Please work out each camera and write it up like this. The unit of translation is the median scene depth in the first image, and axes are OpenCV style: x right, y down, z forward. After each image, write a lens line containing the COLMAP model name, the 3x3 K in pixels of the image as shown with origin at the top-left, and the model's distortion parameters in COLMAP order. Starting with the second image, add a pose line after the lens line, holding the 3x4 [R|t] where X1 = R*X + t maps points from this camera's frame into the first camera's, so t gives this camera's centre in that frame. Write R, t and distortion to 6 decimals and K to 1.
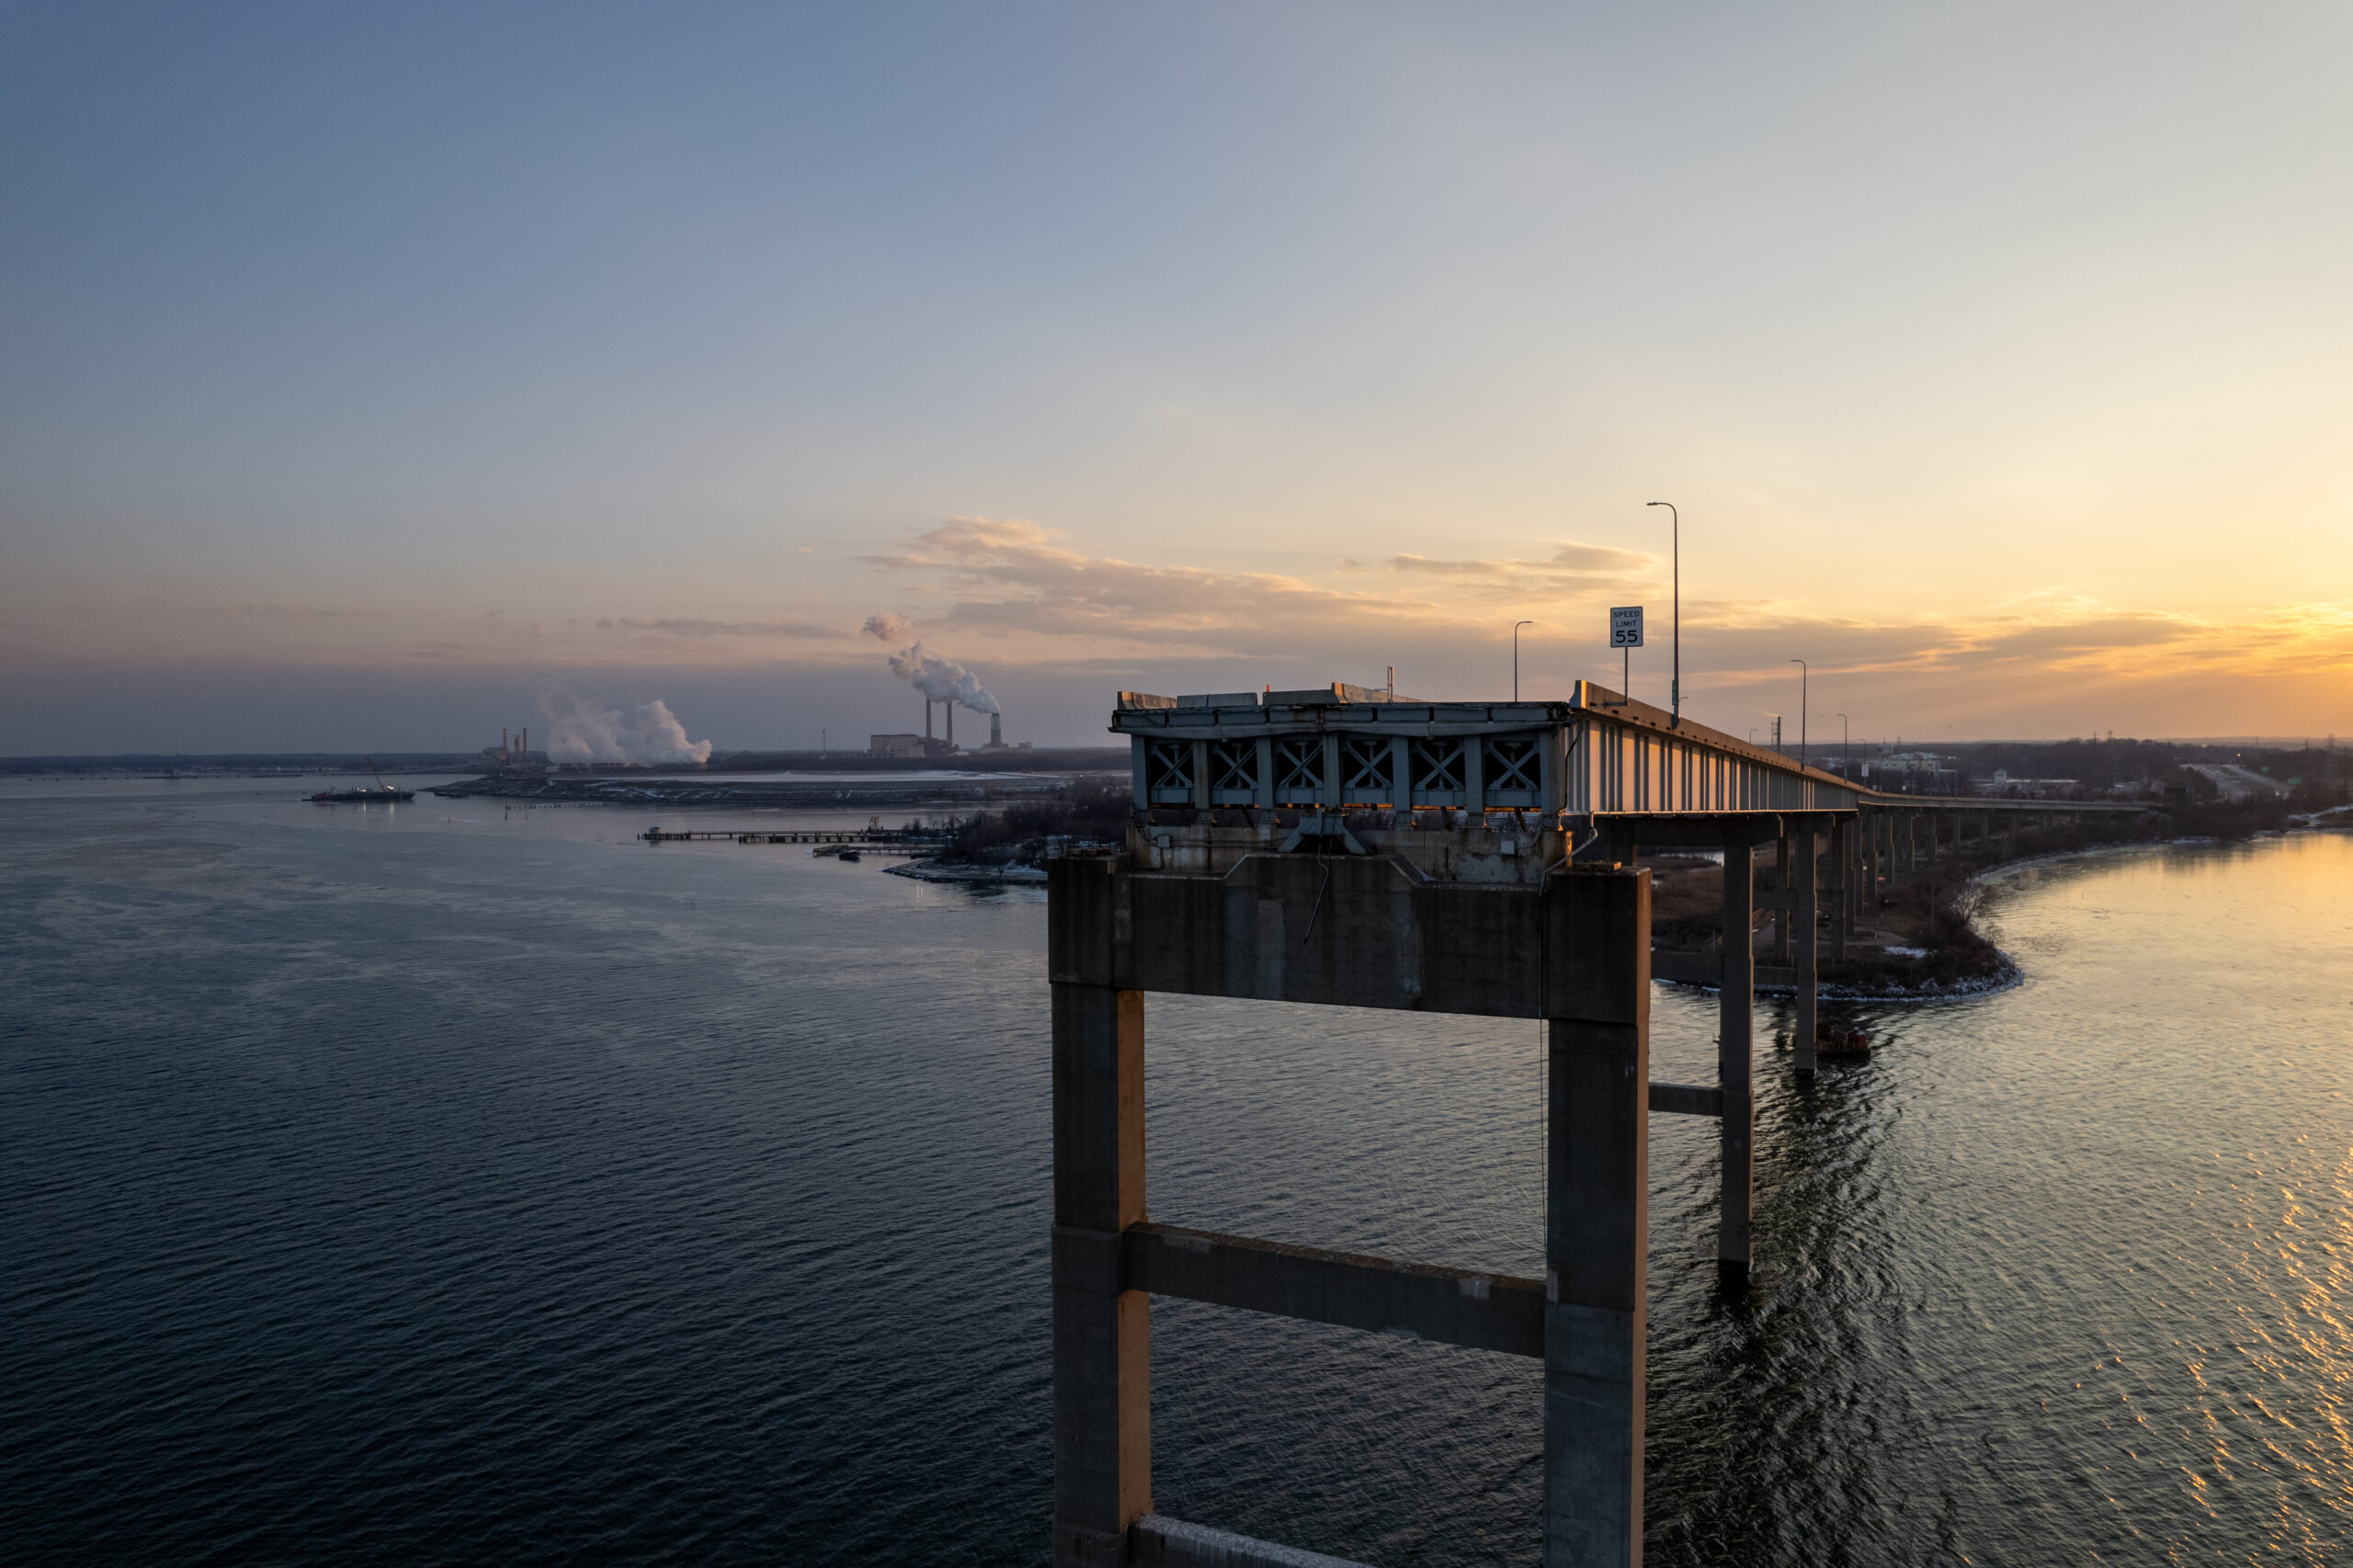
lens RADIAL K [[1523.9, 0, 1176.5], [0, 1523.9, 784.0], [0, 0, 1]] dist [-0.055823, 0.053551]
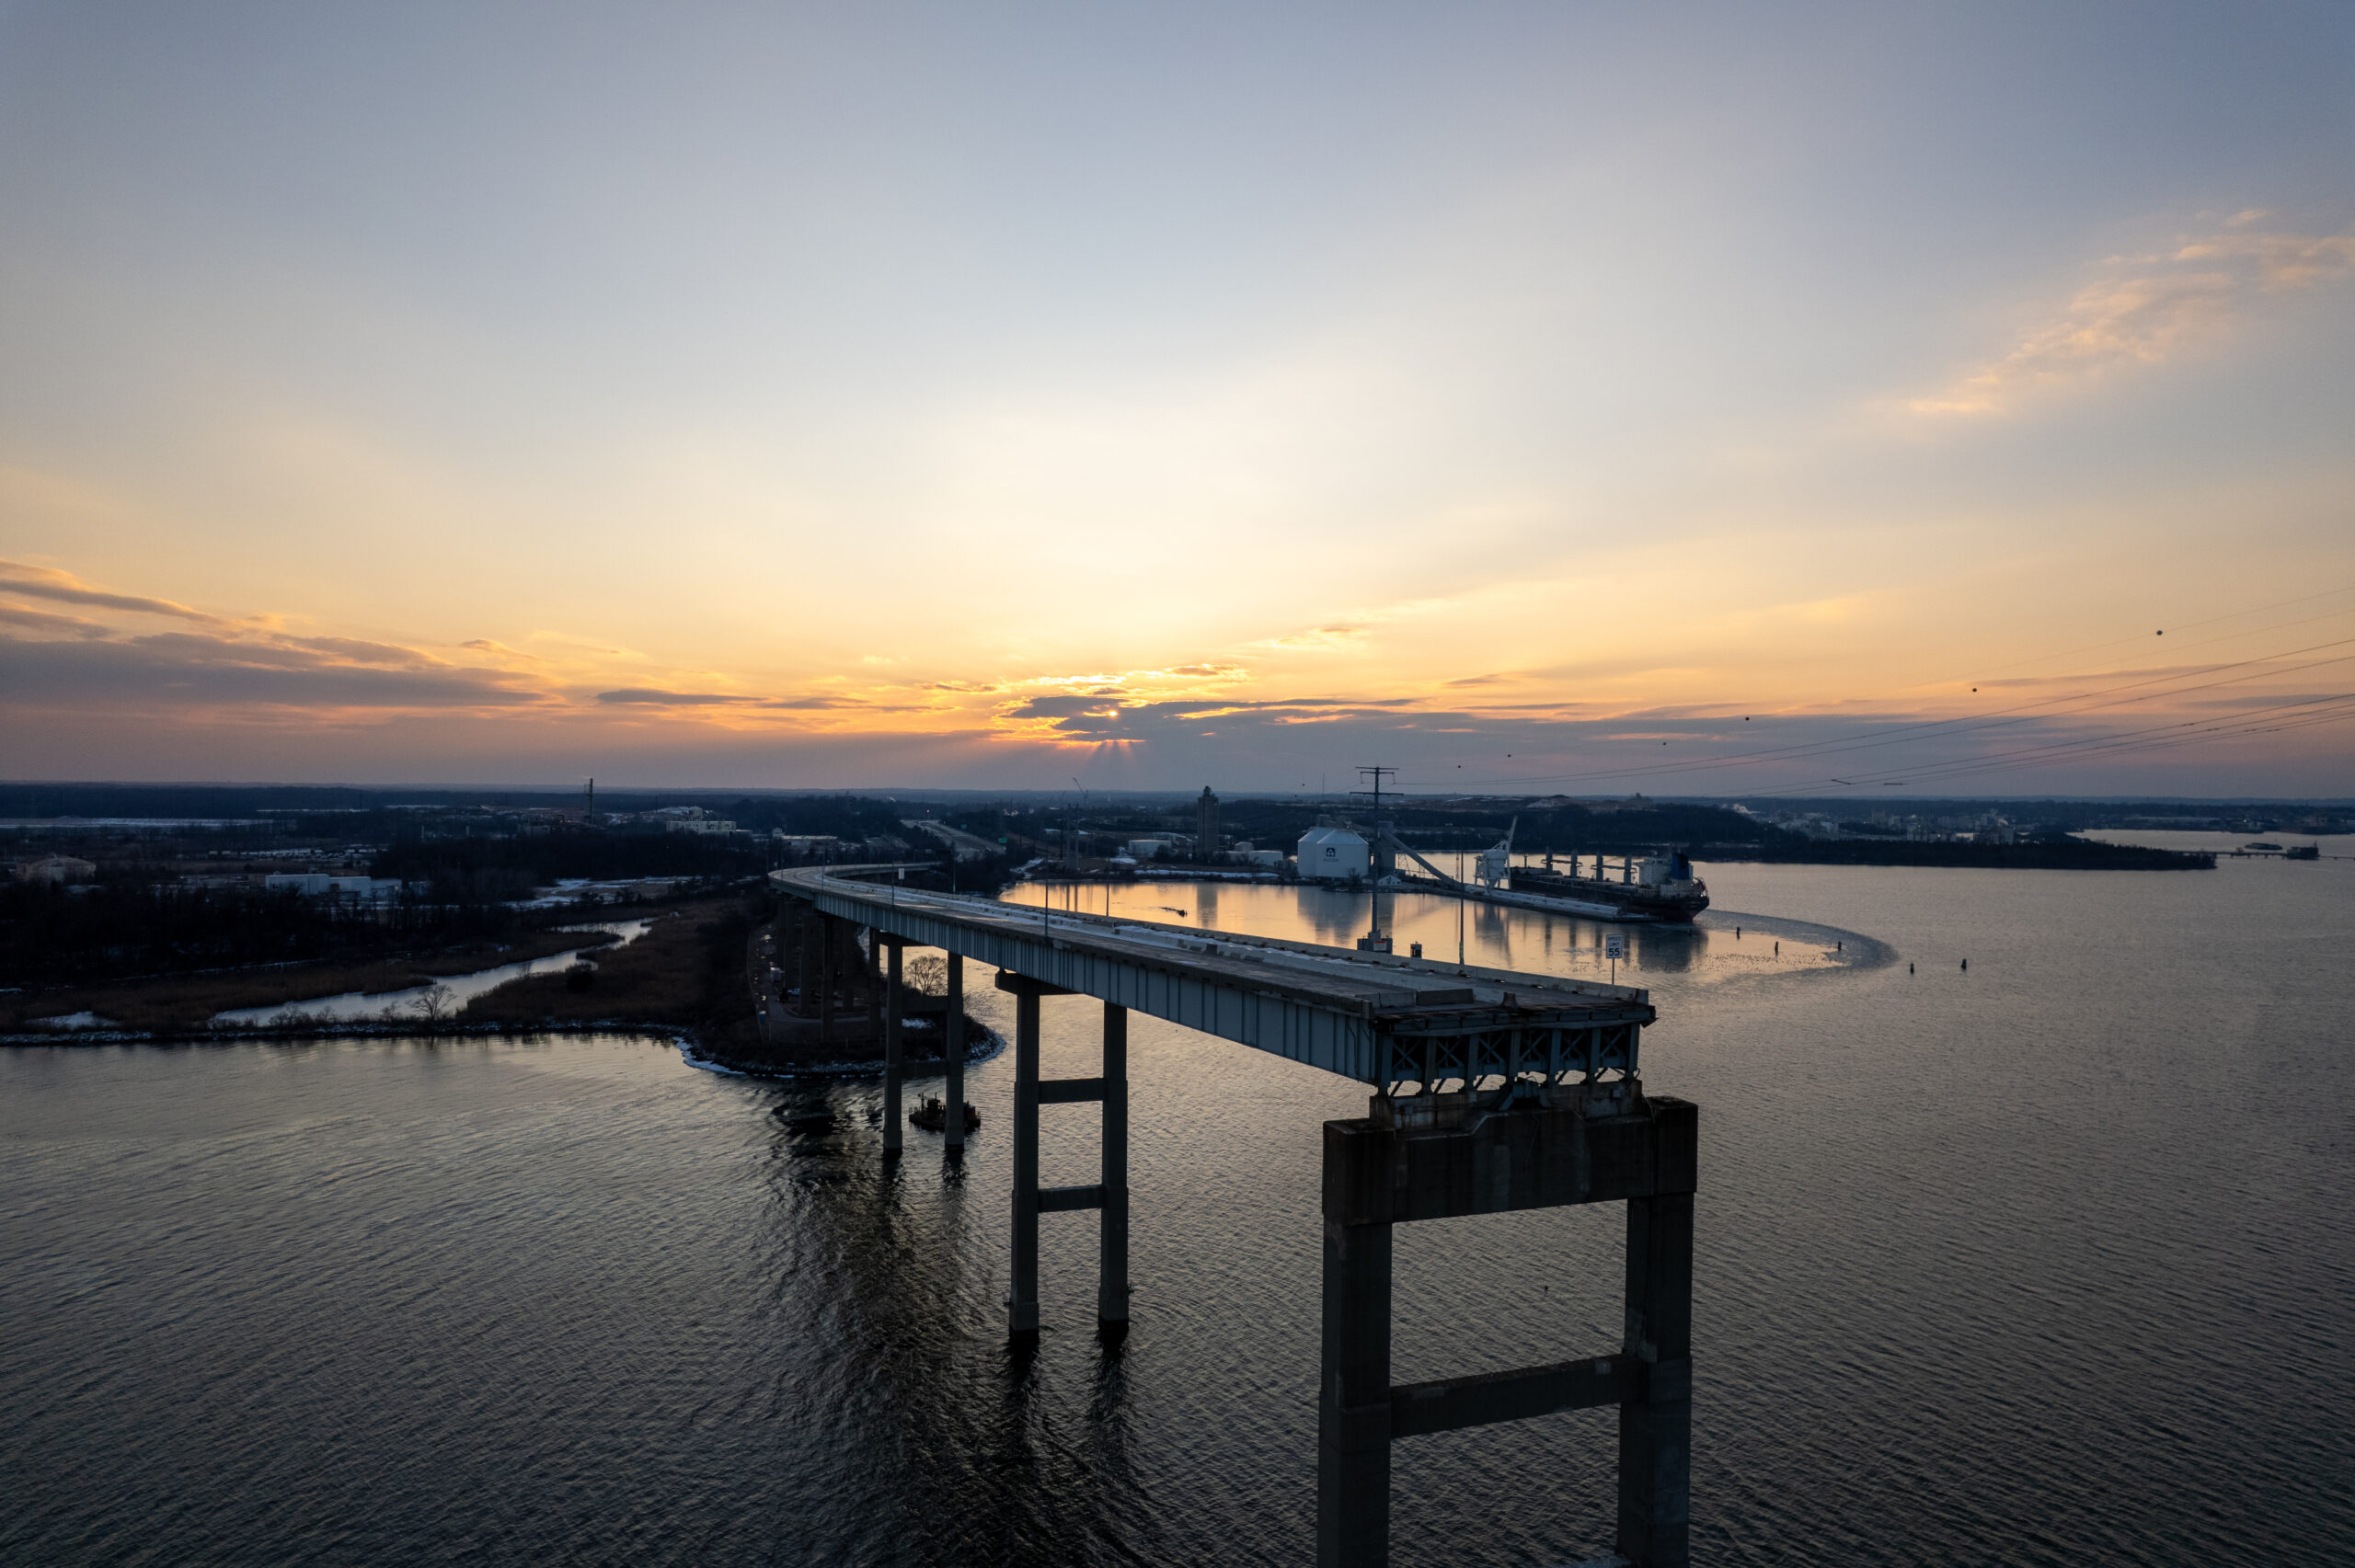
lens RADIAL K [[1509.1, 0, 1178.1], [0, 1509.1, 801.0], [0, 0, 1]] dist [-0.074525, 0.068267]
pose [[0.693126, 0.011078, 0.720732, -1.142680], [0.001415, 0.999859, -0.016729, -0.221280], [-0.720816, 0.012615, 0.693012, 0.197791]]
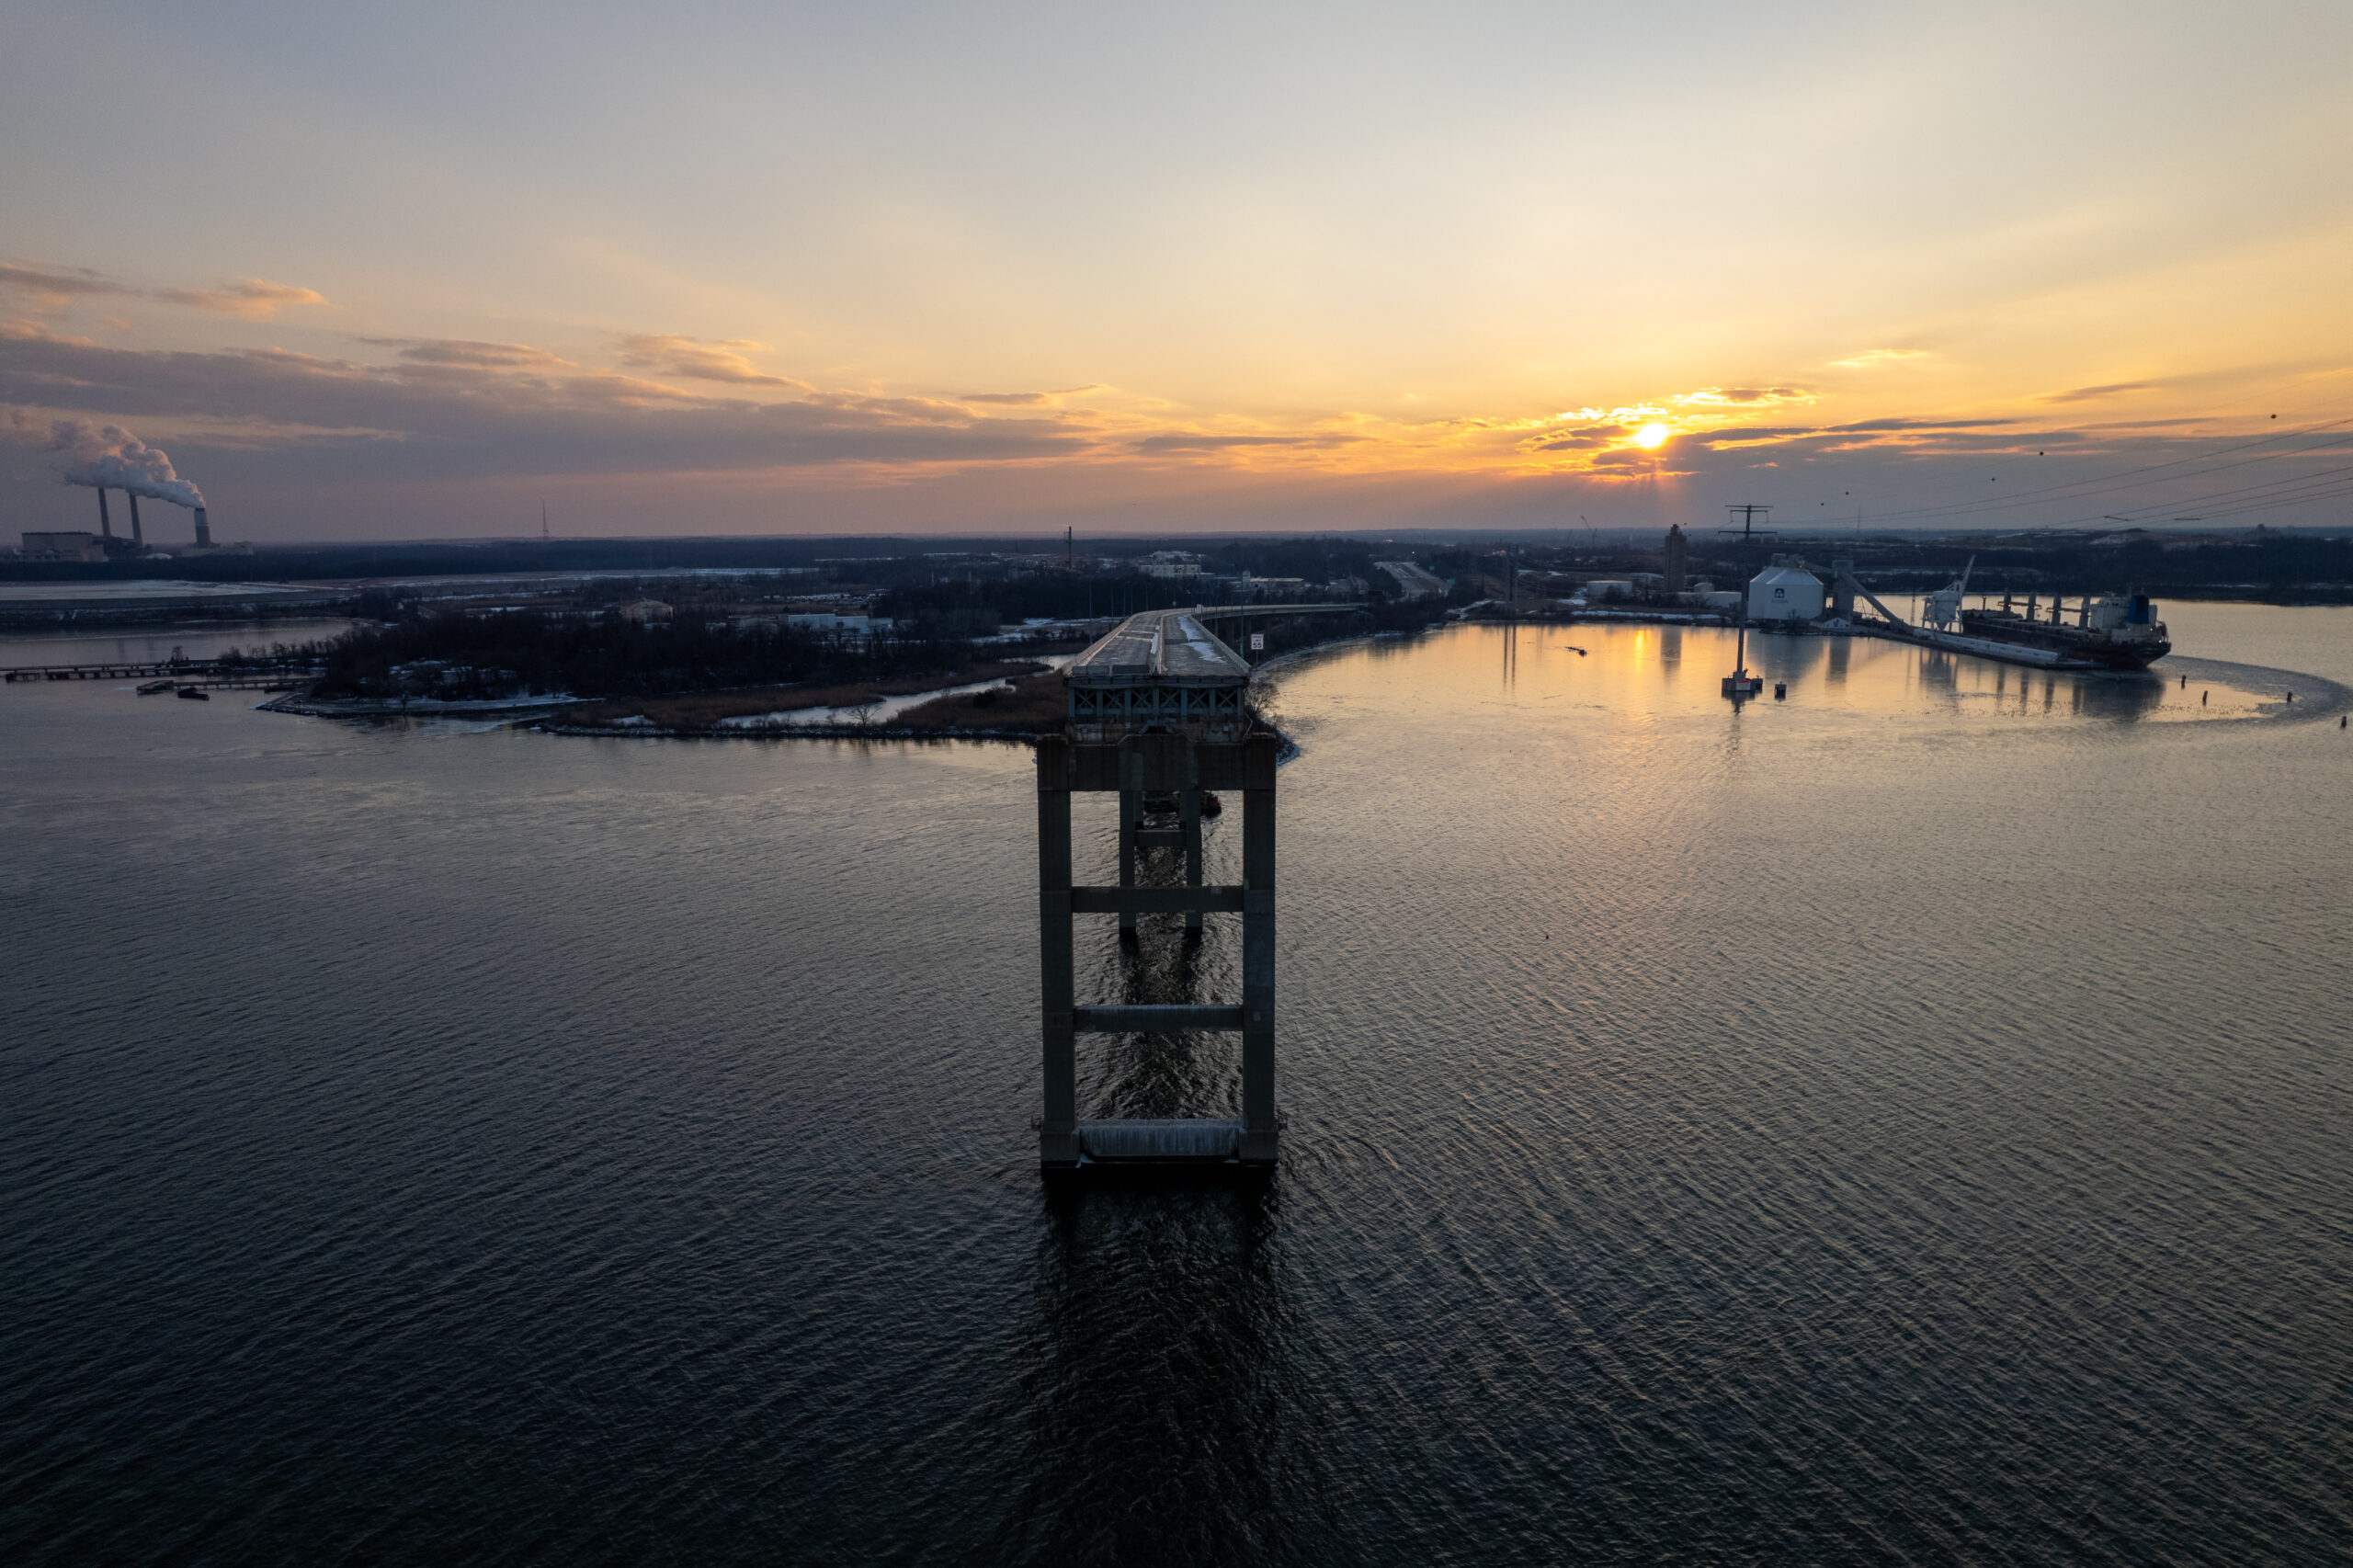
lens RADIAL K [[1538.7, 0, 1187.5], [0, 1538.7, 789.4], [0, 0, 1]] dist [-0.069925, 0.062863]
pose [[0.890459, -0.072957, 0.449177, -0.976867], [0.009909, 0.989939, 0.141145, -0.215610], [-0.454956, -0.121233, 0.882223, -1.266647]]
